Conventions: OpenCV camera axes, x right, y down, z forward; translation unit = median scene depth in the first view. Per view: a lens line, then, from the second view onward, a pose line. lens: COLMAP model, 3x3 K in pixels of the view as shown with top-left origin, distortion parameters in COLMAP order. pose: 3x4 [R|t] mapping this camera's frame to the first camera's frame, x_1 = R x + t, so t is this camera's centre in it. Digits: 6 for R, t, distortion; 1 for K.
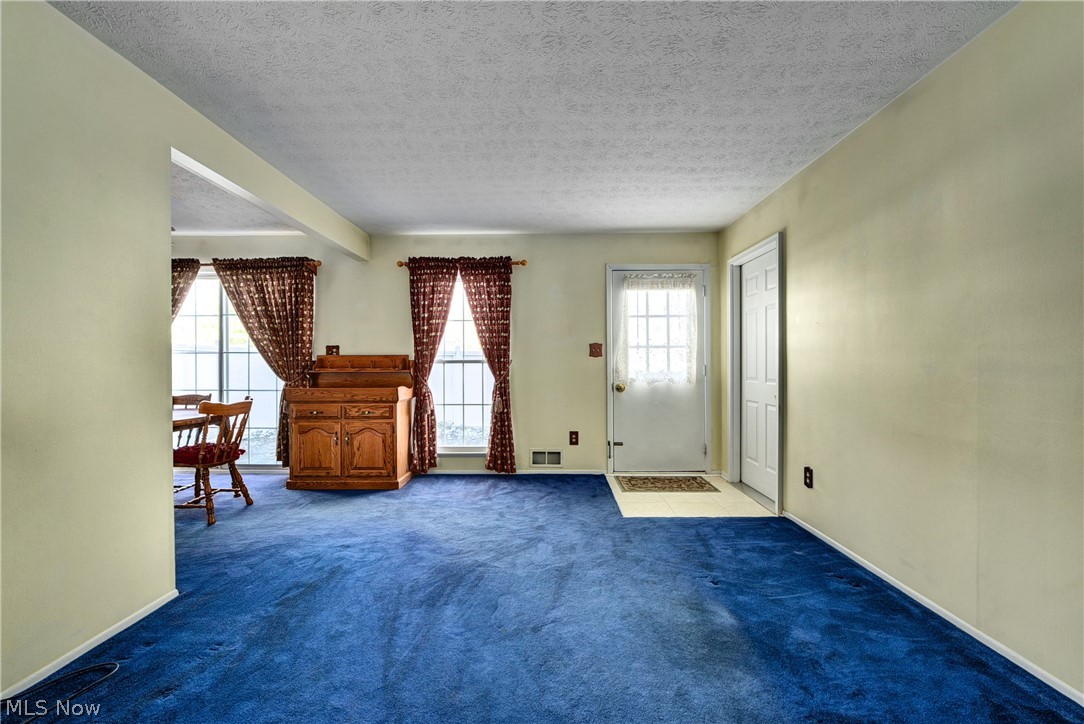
lens RADIAL K [[434.5, 0, 544.1], [0, 434.5, 364.4], [0, 0, 1]] dist [-0.008482, -0.000587]
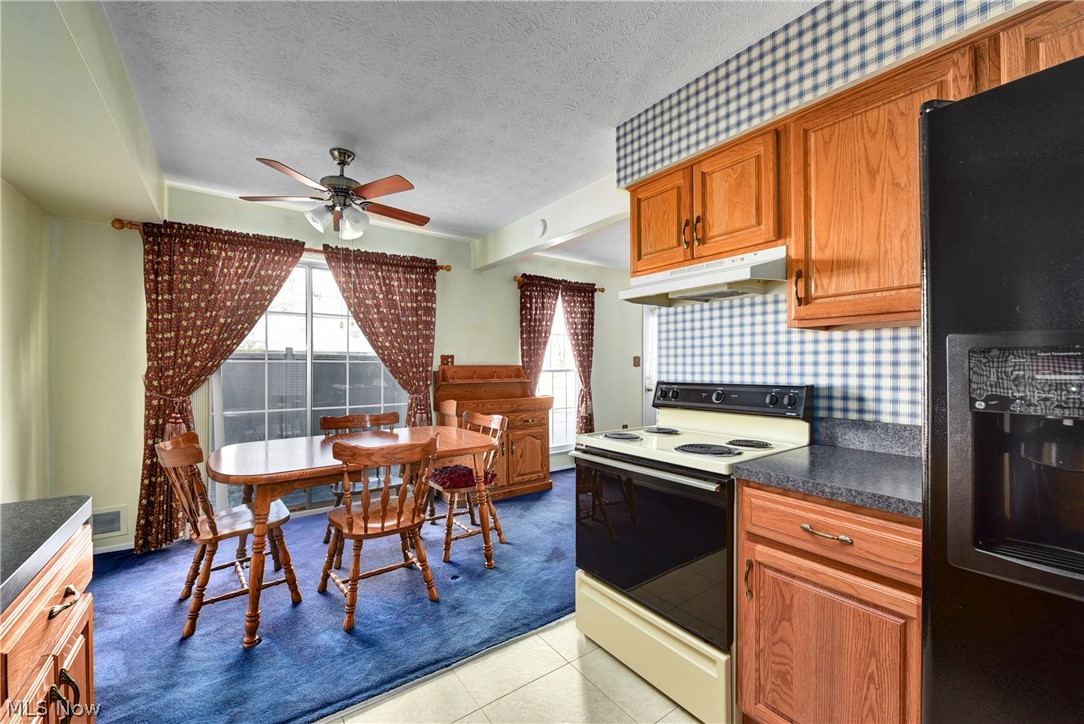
lens RADIAL K [[434.5, 0, 544.1], [0, 434.5, 364.4], [0, 0, 1]] dist [-0.008482, -0.000587]
pose [[0.804740, 0.002919, 0.593621, -0.913971], [-0.001490, 0.999995, -0.002898, -0.021344], [-0.593626, 0.001448, 0.804740, 0.113630]]
